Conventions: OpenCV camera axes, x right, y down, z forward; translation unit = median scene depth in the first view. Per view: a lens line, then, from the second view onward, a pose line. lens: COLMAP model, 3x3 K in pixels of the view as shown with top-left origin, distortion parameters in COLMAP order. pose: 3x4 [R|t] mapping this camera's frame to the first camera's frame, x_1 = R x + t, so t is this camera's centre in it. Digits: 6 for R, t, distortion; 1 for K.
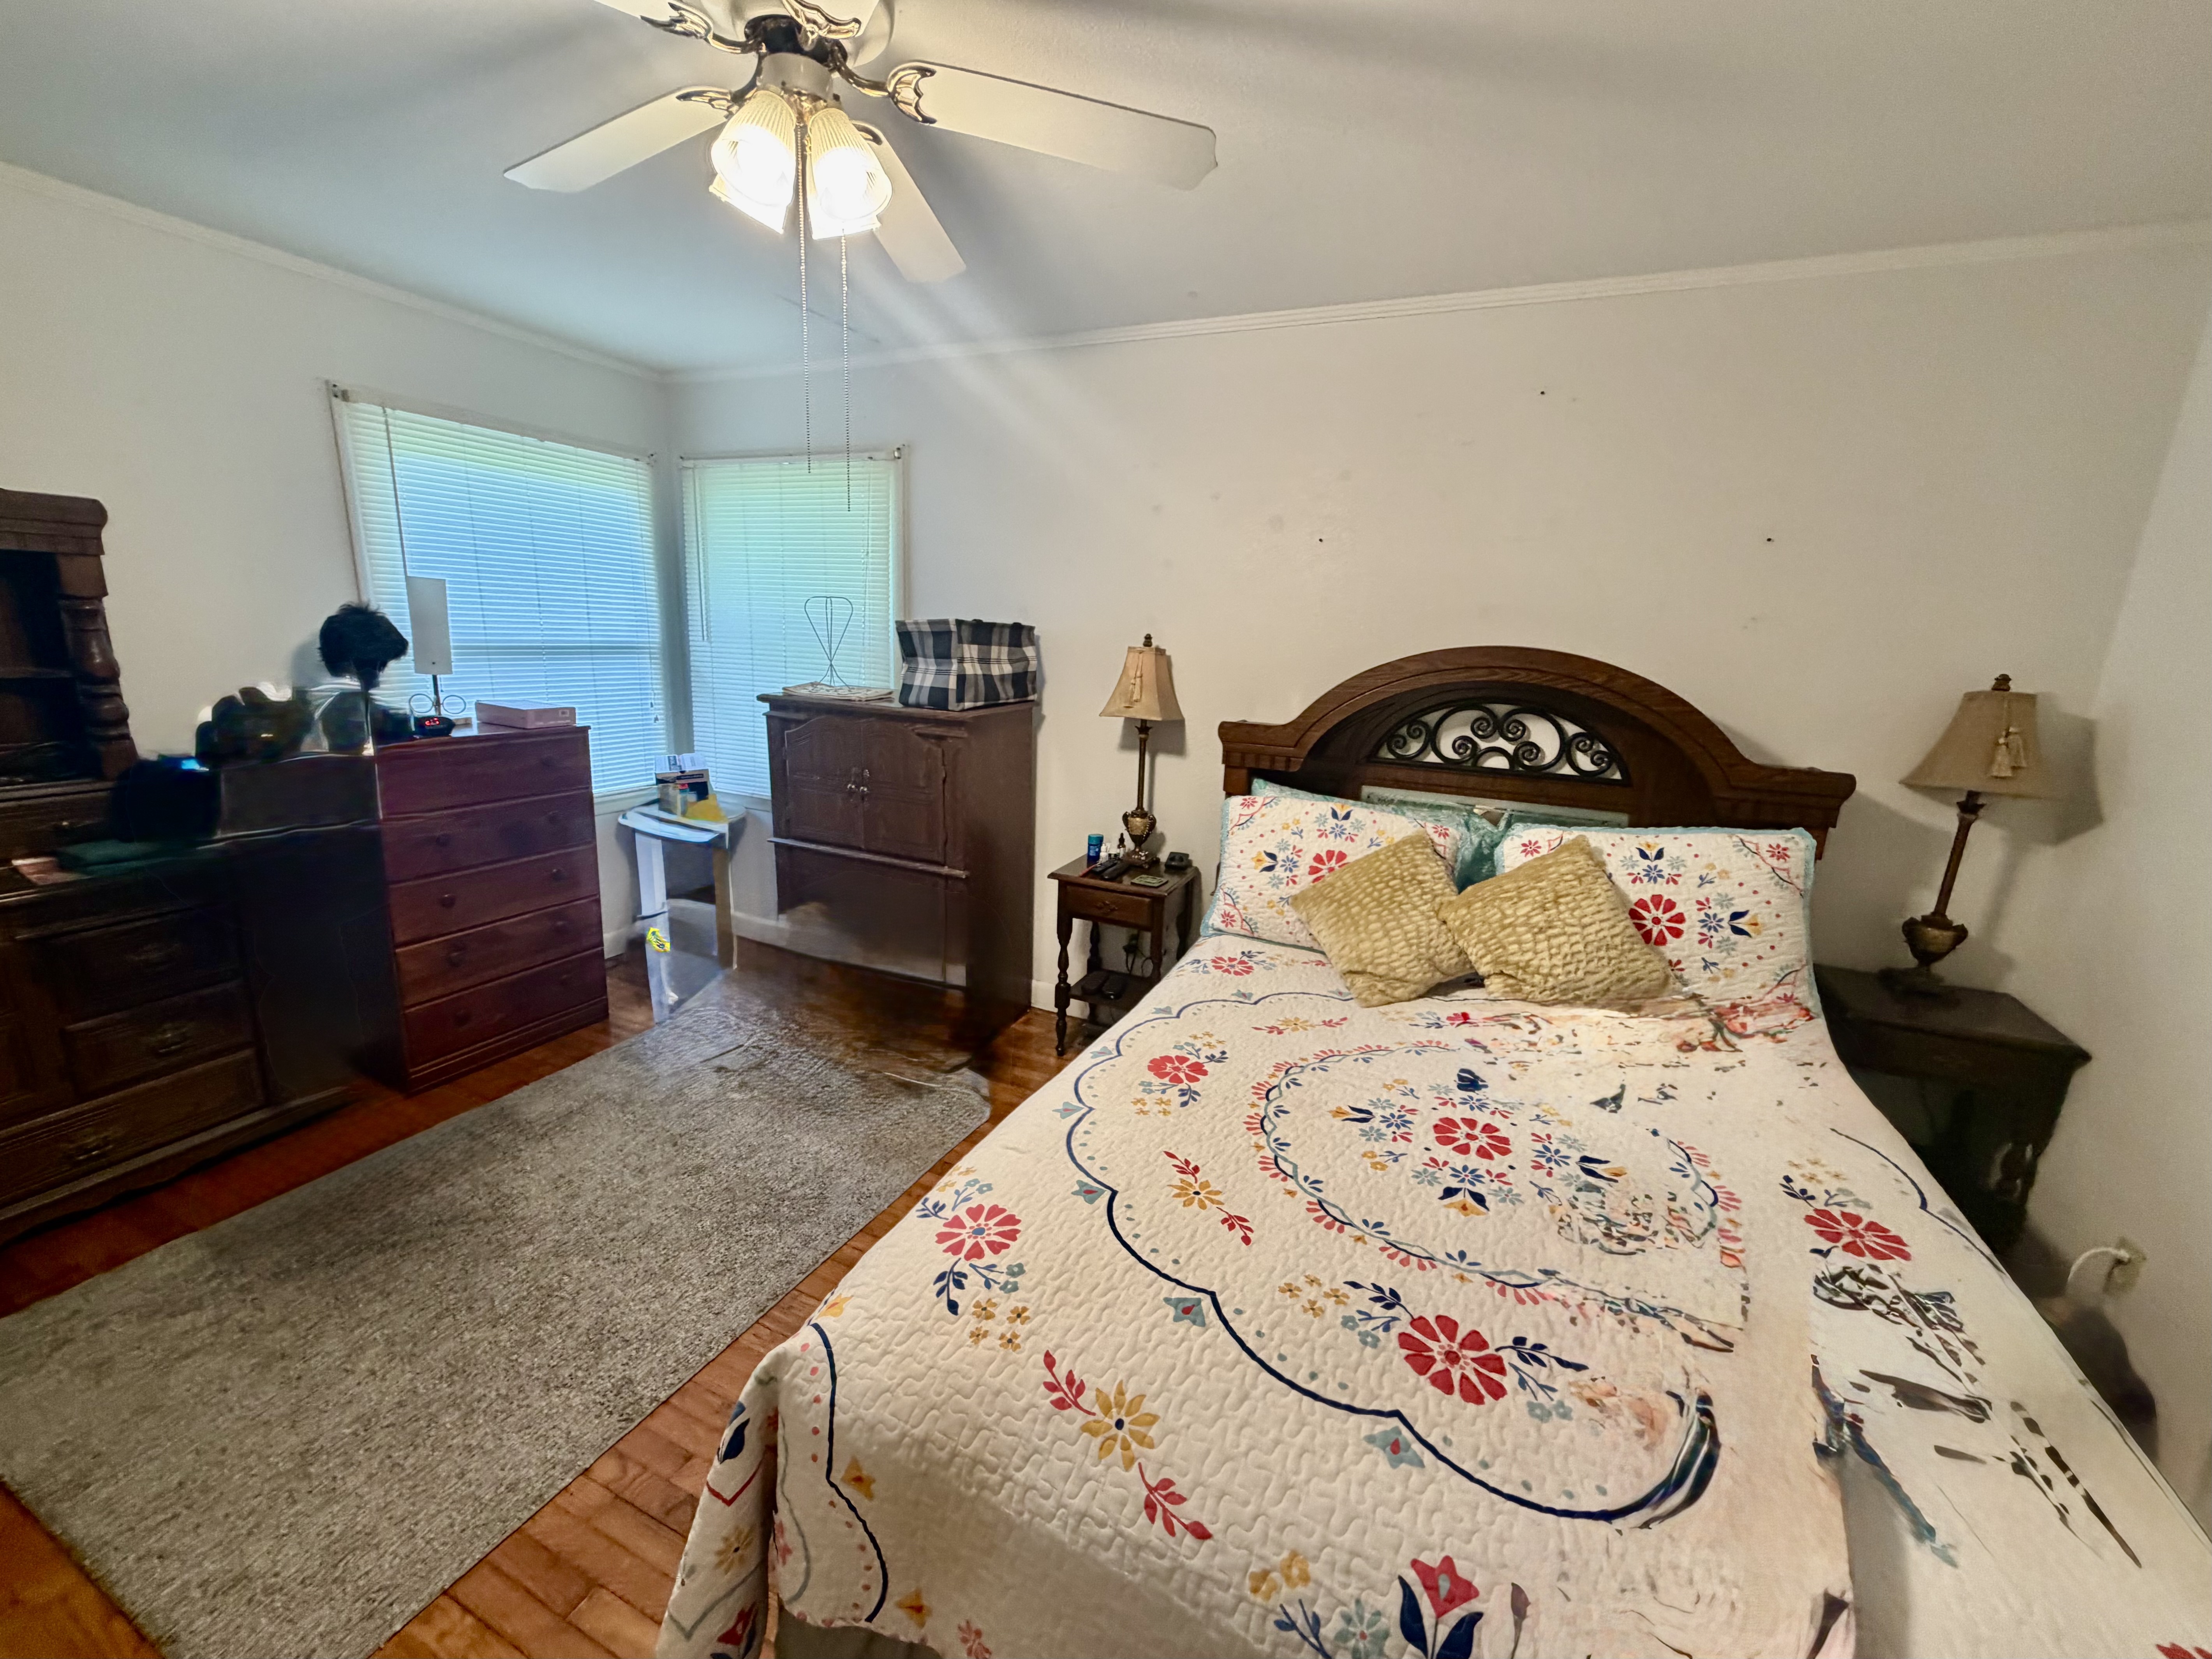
lens RADIAL K [[886.0, 0, 1104.1], [0, 886.0, 834.5], [0, 0, 1]] dist [0.000230, -0.000151]
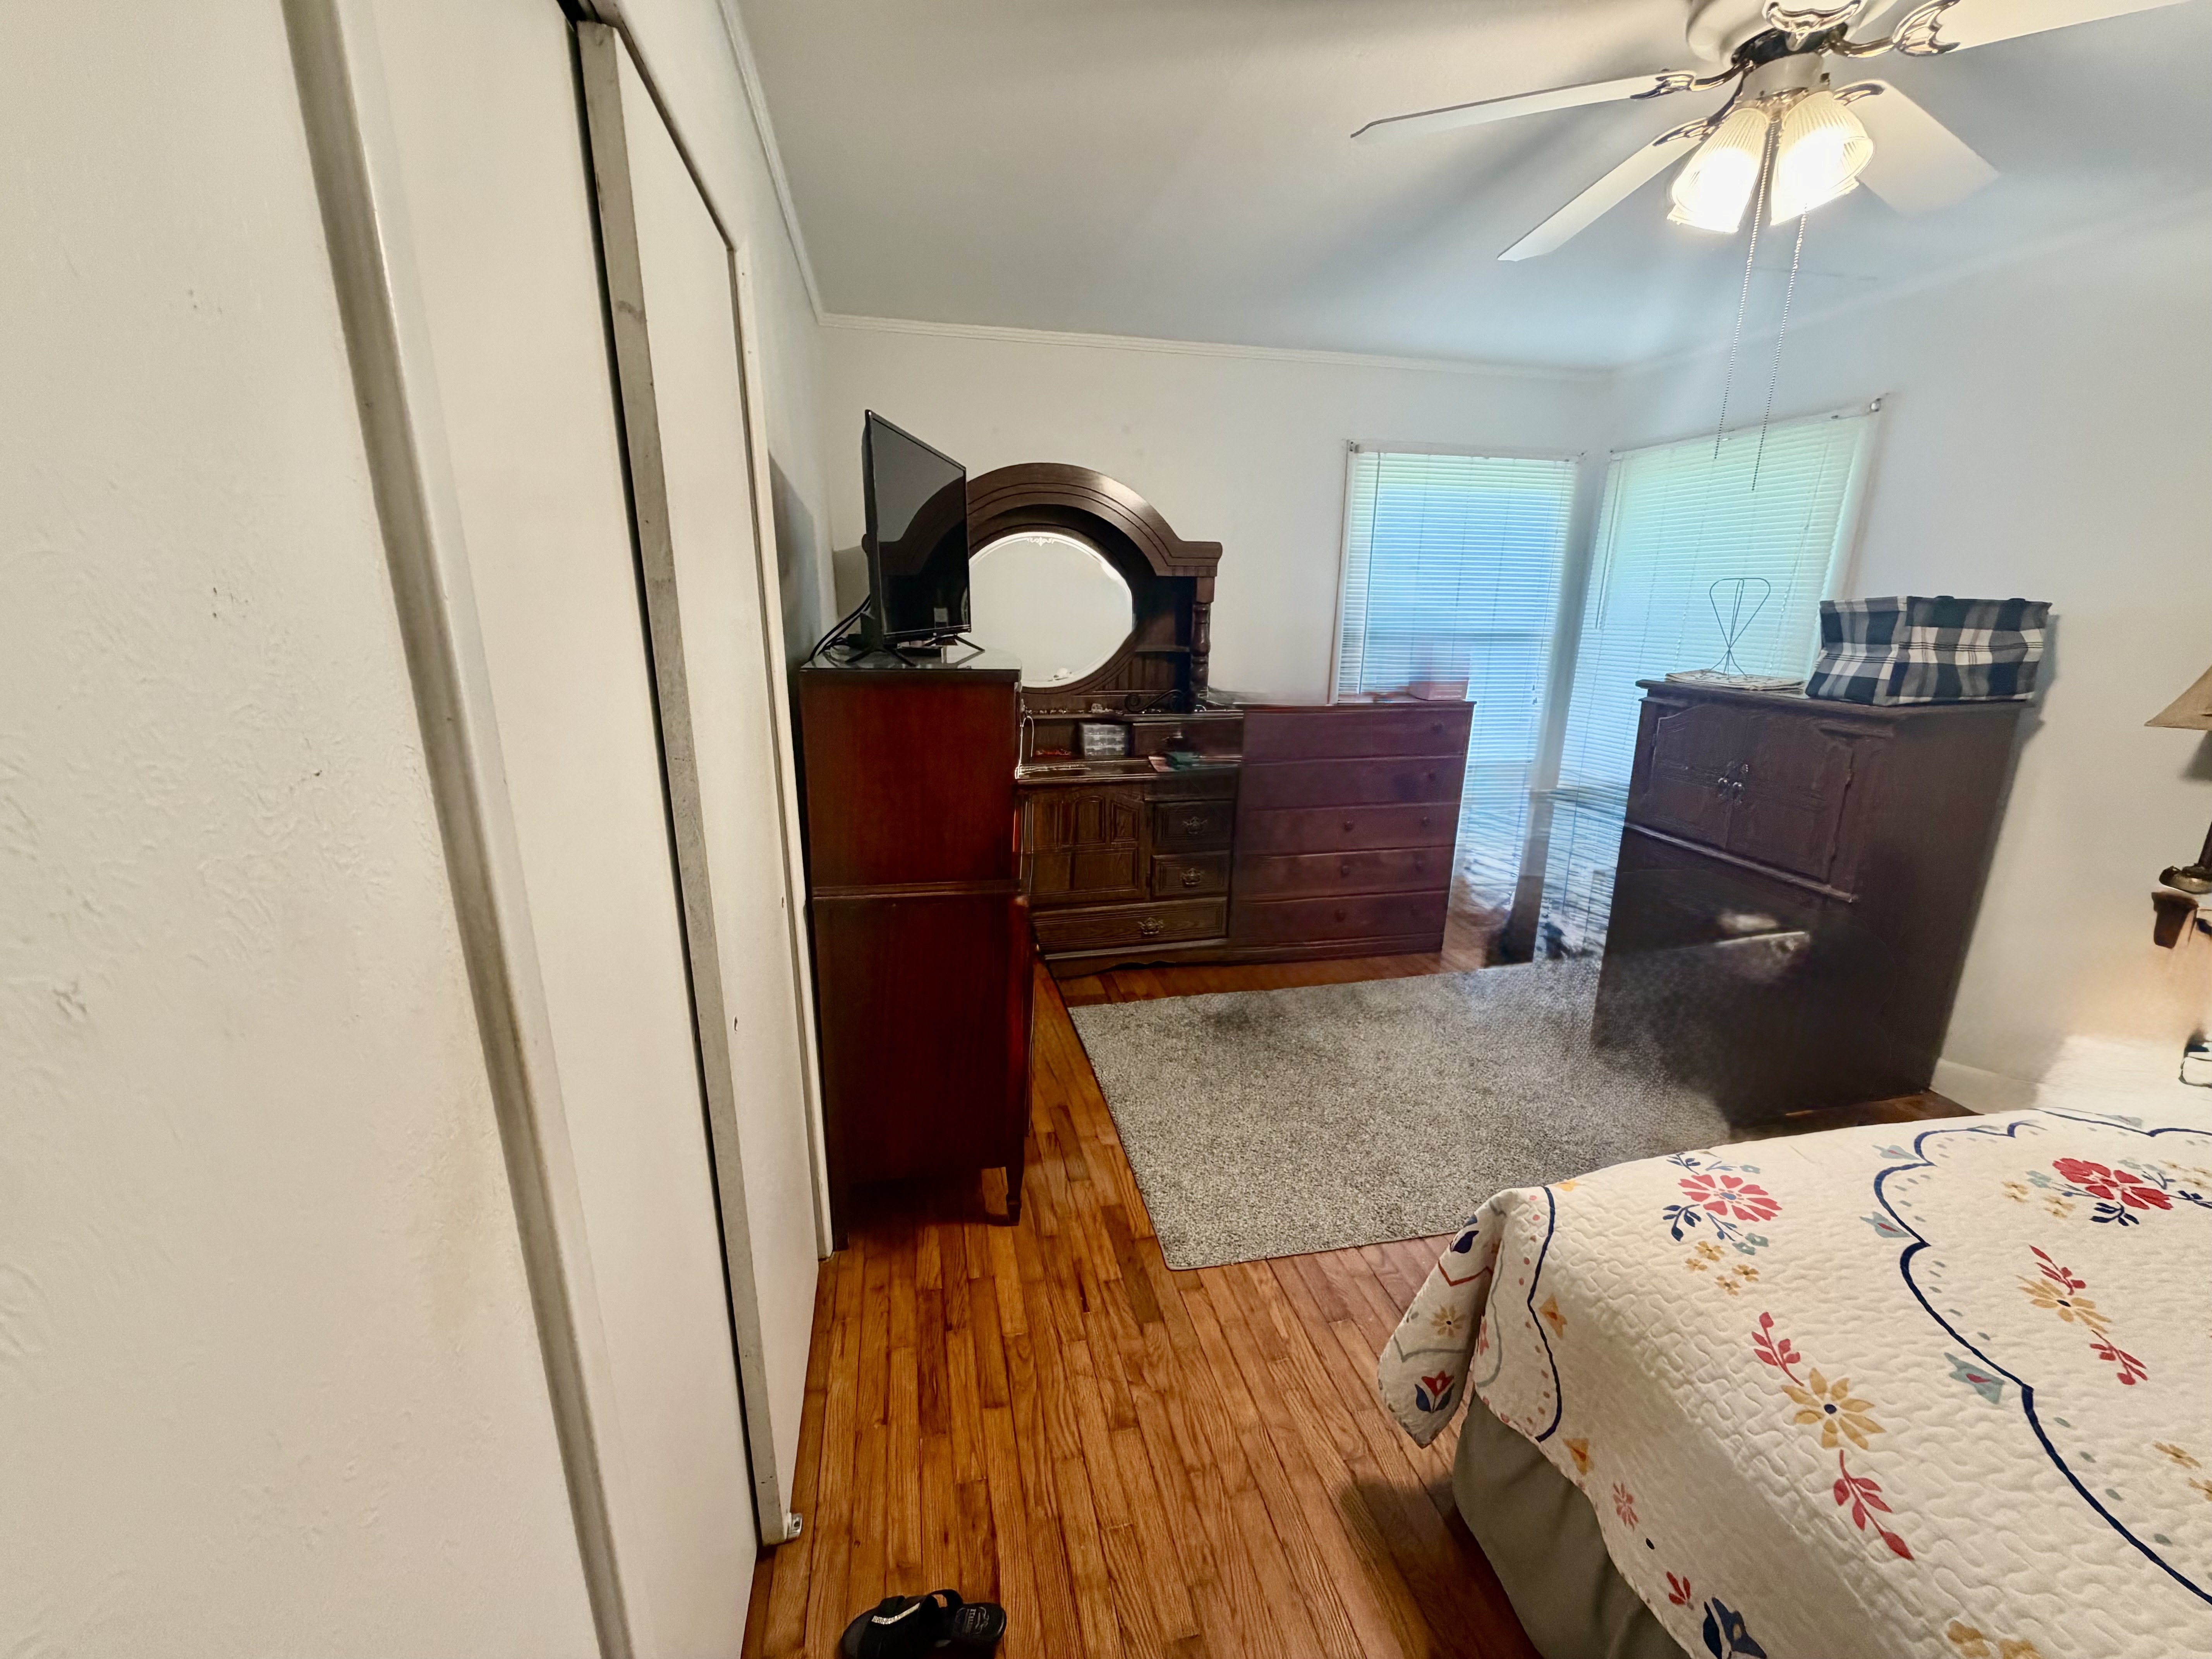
lens RADIAL K [[885.9, 0, 1101.3], [0, 885.9, 830.3], [0, 0, 1]] dist [0.000230, -0.000151]
pose [[0.600958, 0.167276, -0.781581, 0.110943], [-0.166241, 0.982629, 0.082483, 0.053581], [0.781802, 0.080362, 0.618327, -0.164361]]
